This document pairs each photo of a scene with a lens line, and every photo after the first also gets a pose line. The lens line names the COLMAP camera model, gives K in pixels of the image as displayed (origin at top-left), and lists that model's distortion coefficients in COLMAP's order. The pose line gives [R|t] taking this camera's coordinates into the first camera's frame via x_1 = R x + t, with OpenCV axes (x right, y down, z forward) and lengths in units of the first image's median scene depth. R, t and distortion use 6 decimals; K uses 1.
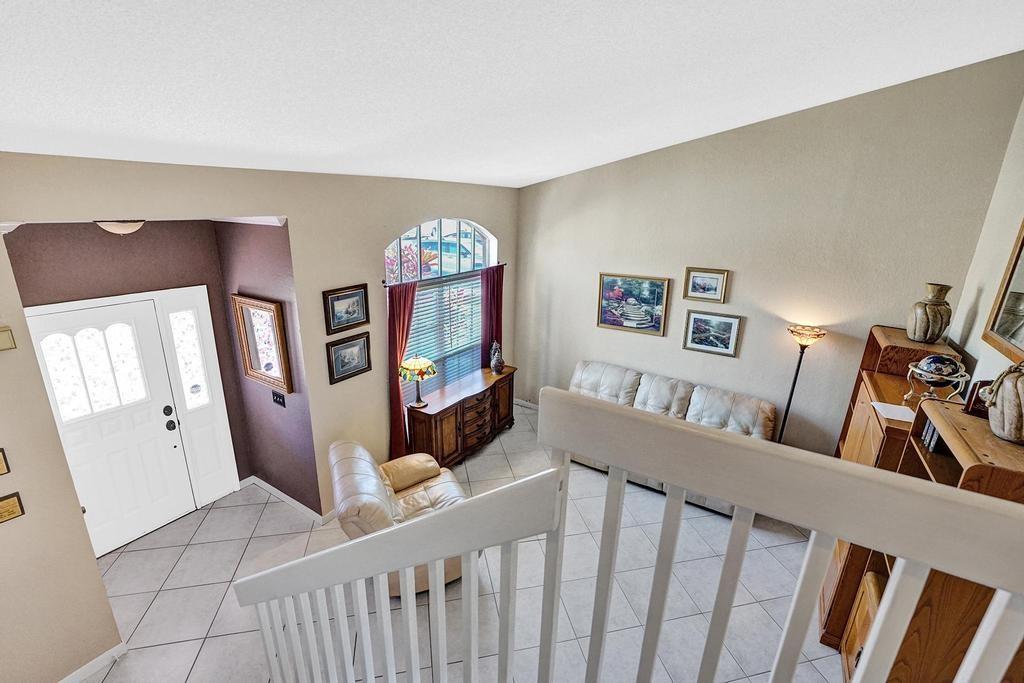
lens RADIAL K [[445.0, 0, 507.6], [0, 445.0, 337.1], [0, 0, 1]] dist [-0.019477, -0.000441]
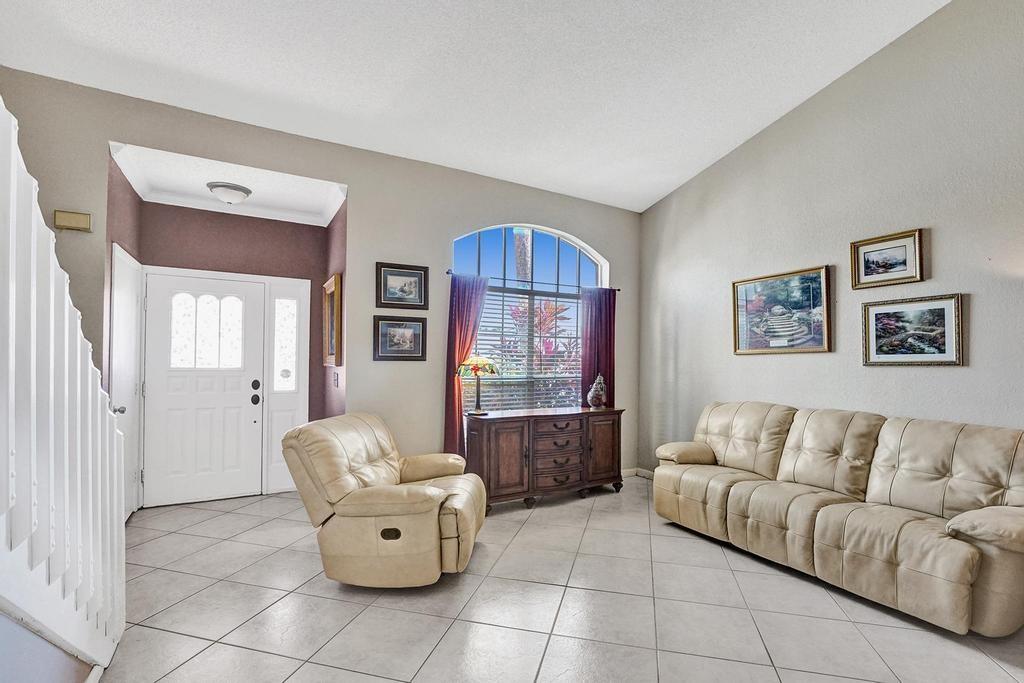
lens RADIAL K [[461.0, 0, 517.1], [0, 461.0, 349.2], [0, 0, 1]] dist [-0.015244, -0.000260]
pose [[0.892775, -0.022168, -0.449956, 0.255683], [-0.118023, 0.952395, -0.281095, 0.257596], [0.434767, 0.304060, 0.847658, 0.226397]]
